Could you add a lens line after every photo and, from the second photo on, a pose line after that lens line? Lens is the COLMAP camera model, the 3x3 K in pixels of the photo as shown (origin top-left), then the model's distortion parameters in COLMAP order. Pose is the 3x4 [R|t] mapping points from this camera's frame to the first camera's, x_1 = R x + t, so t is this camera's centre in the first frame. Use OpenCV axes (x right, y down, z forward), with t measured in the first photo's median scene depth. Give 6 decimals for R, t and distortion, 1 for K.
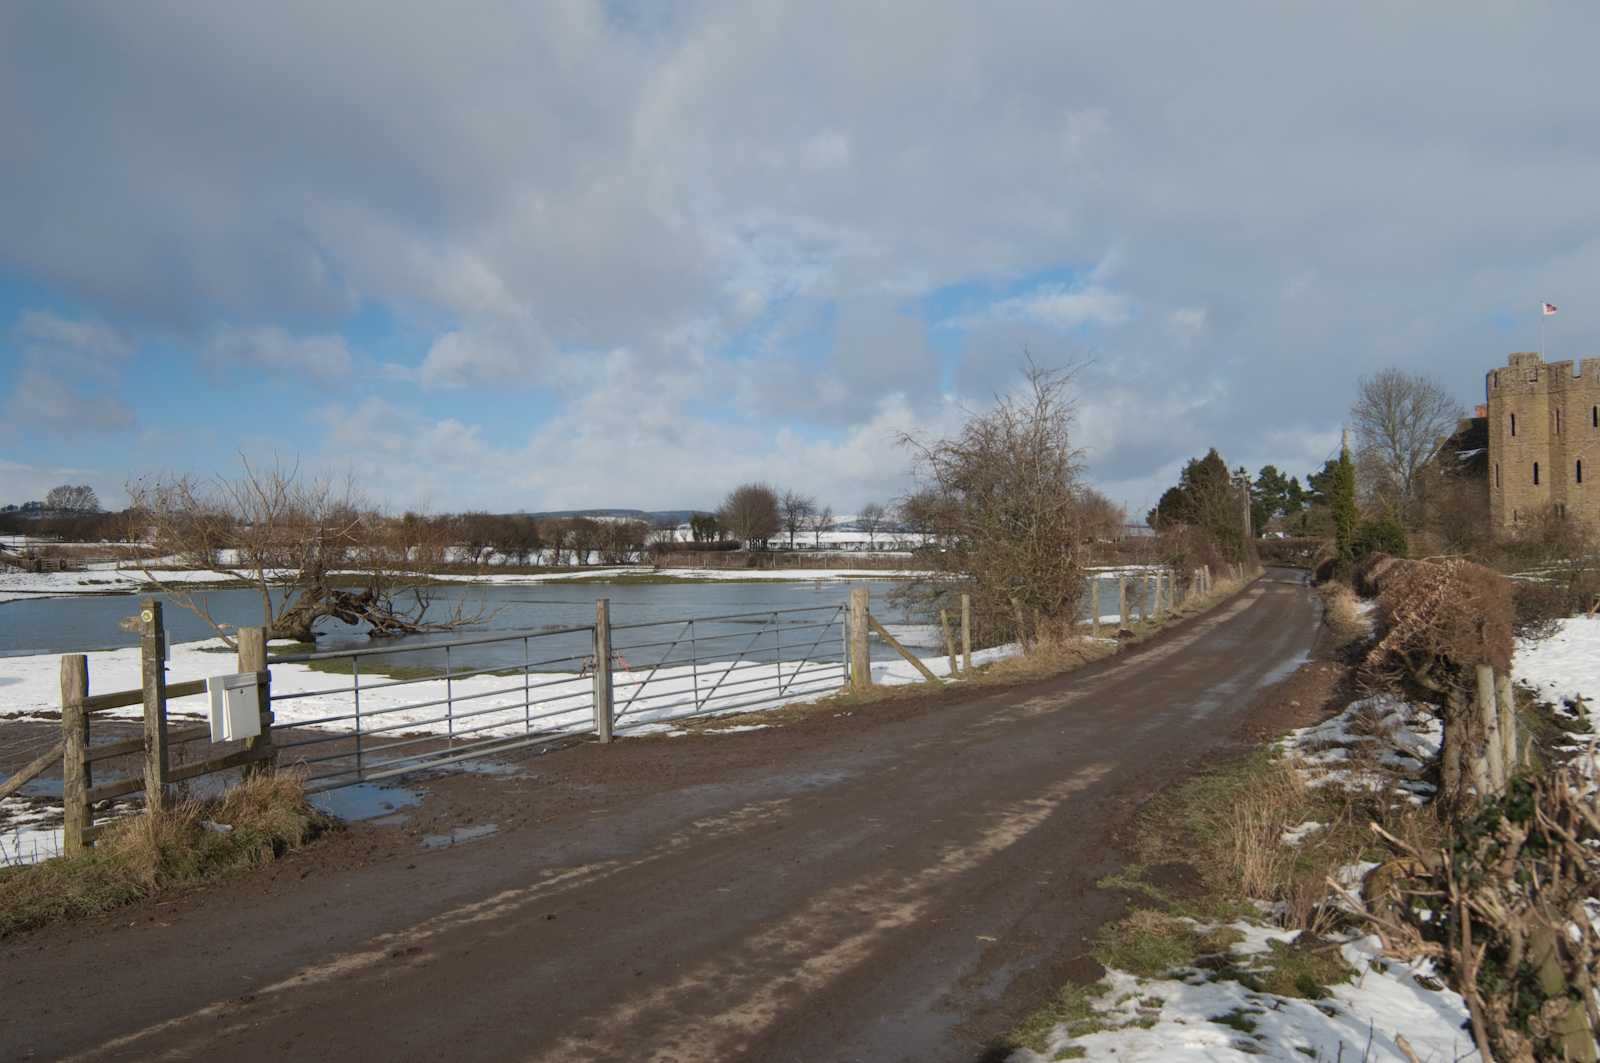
lens RADIAL K [[1252.4, 0, 802.7], [0, 1252.4, 546.8], [0, 0, 1]] dist [-0.114792, 0.067875]
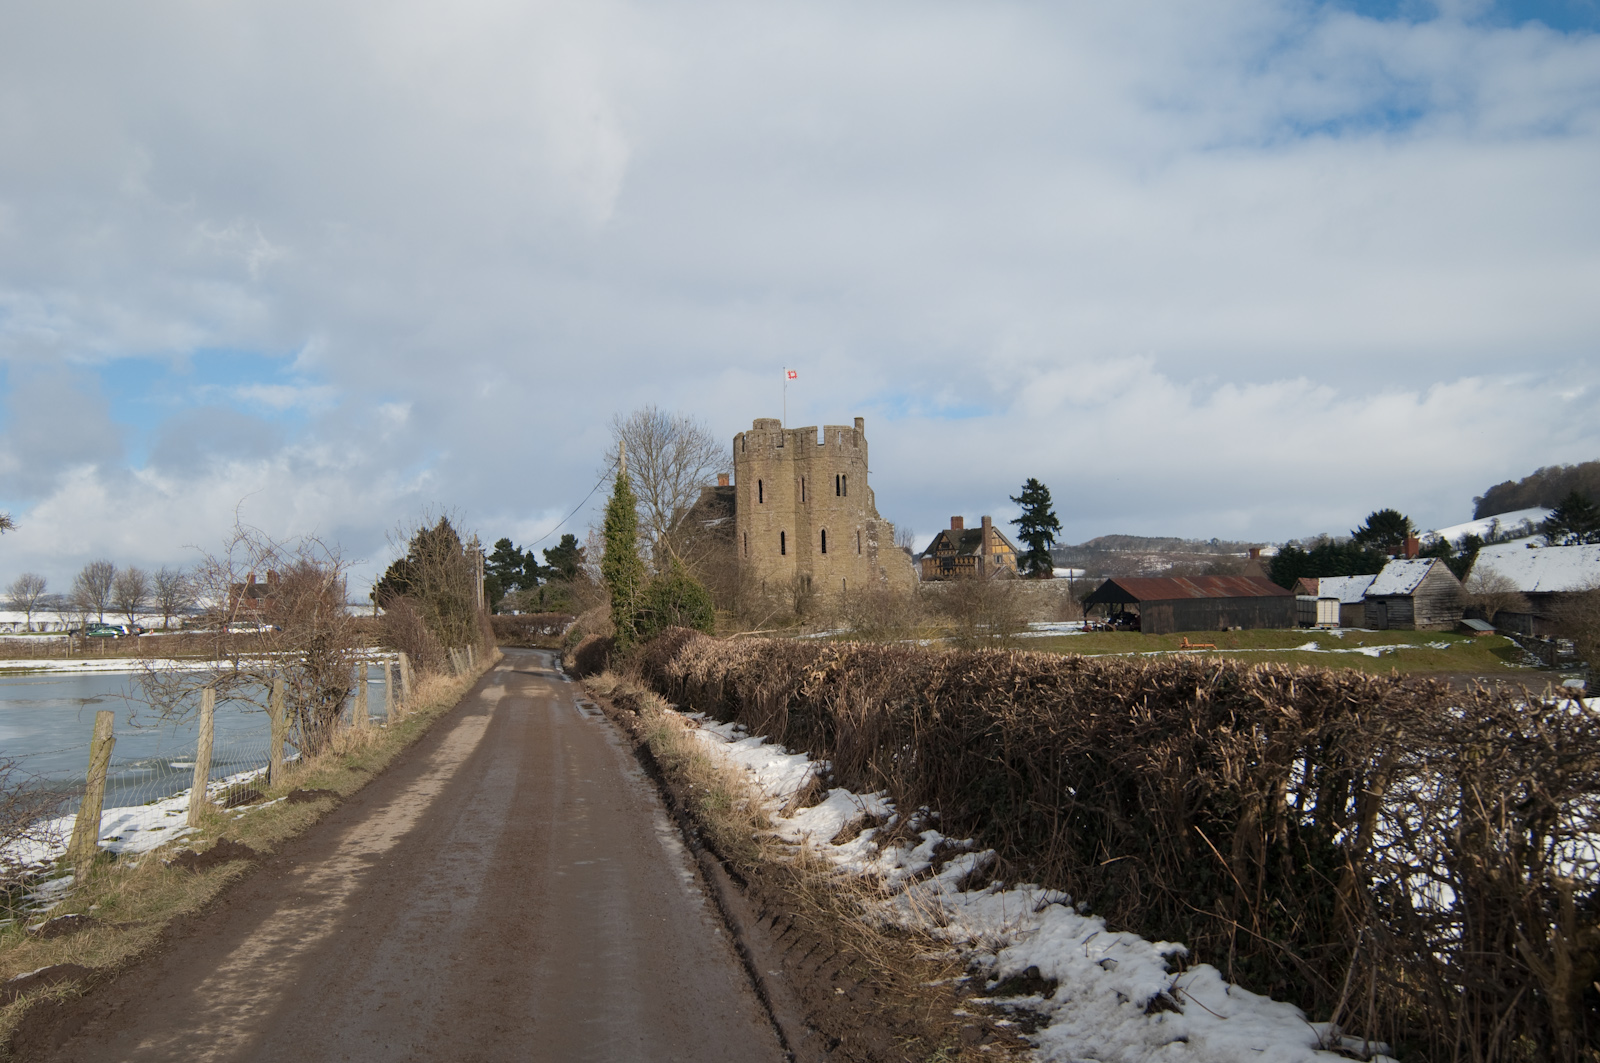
lens RADIAL K [[1395.9, 0, 845.5], [0, 1395.9, 550.1], [0, 0, 1]] dist [-0.108680, 0.012610]
pose [[0.824042, 0.017252, 0.566266, 0.601339], [0.013585, 0.998647, -0.050194, 0.009144], [-0.566365, 0.049055, 0.822693, 1.635103]]
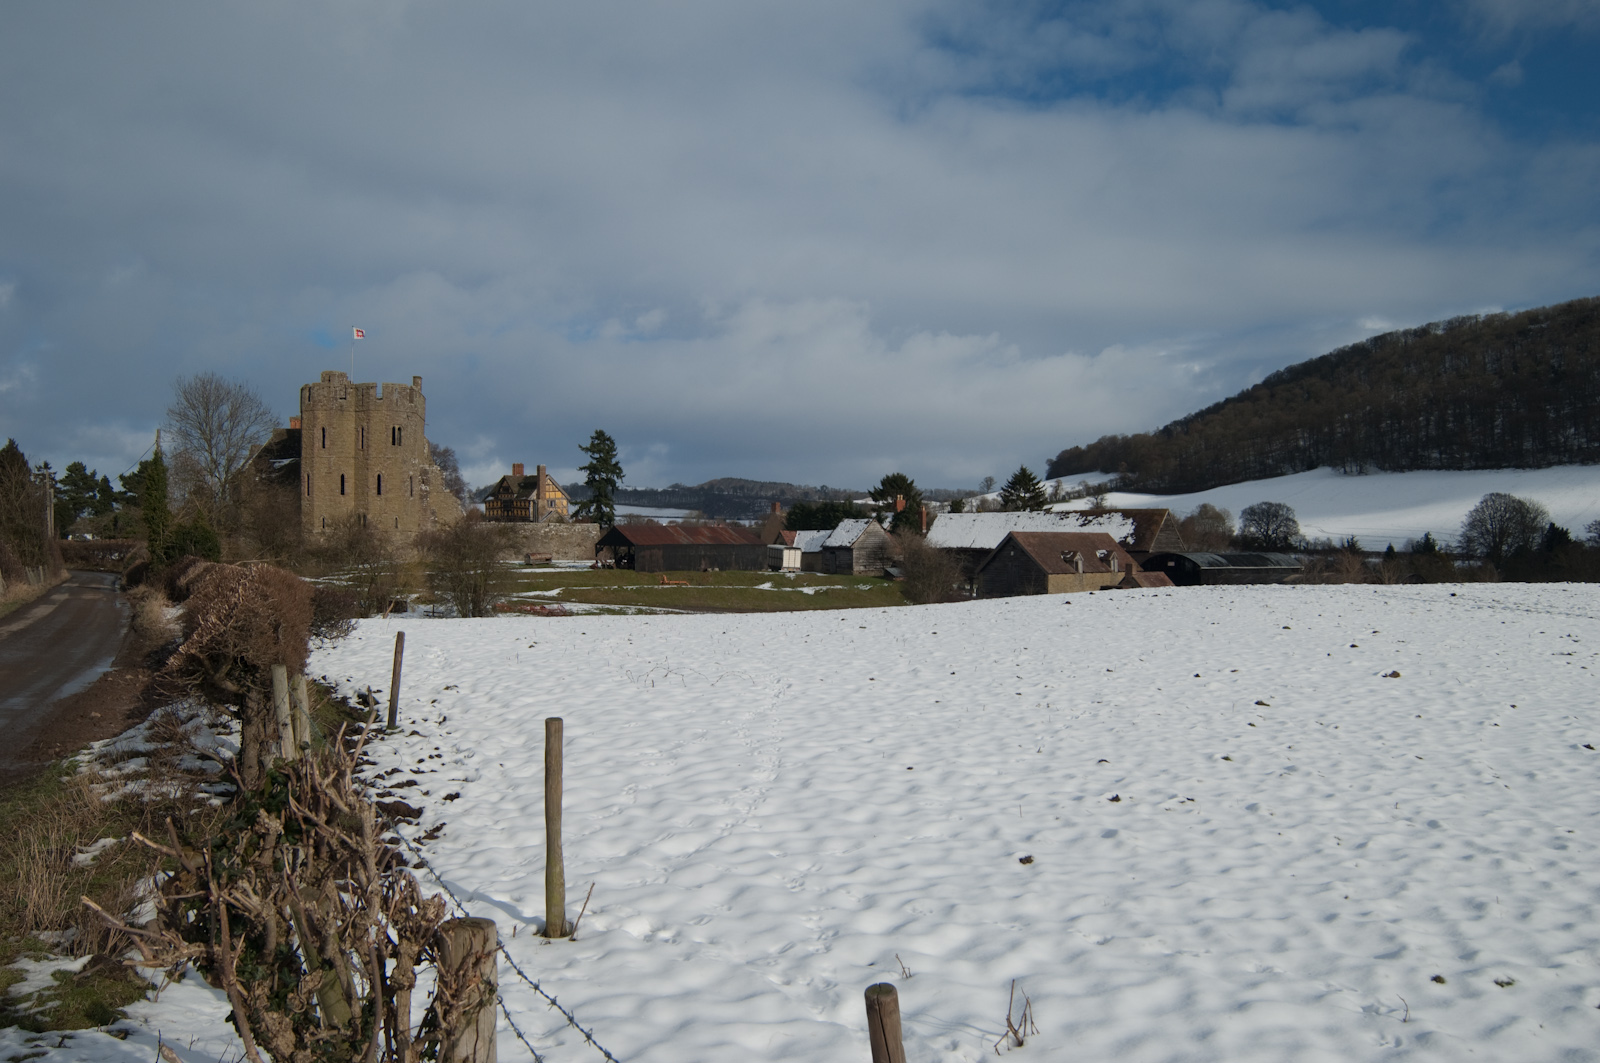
lens RADIAL K [[1252.4, 0, 800.8], [0, 1252.4, 555.0], [0, 0, 1]] dist [-0.114792, 0.067875]
pose [[0.620953, 0.010591, 0.783777, 0.006369], [-0.013180, 0.999908, -0.003069, 0.000333], [-0.783737, -0.008424, 0.621035, -0.001929]]
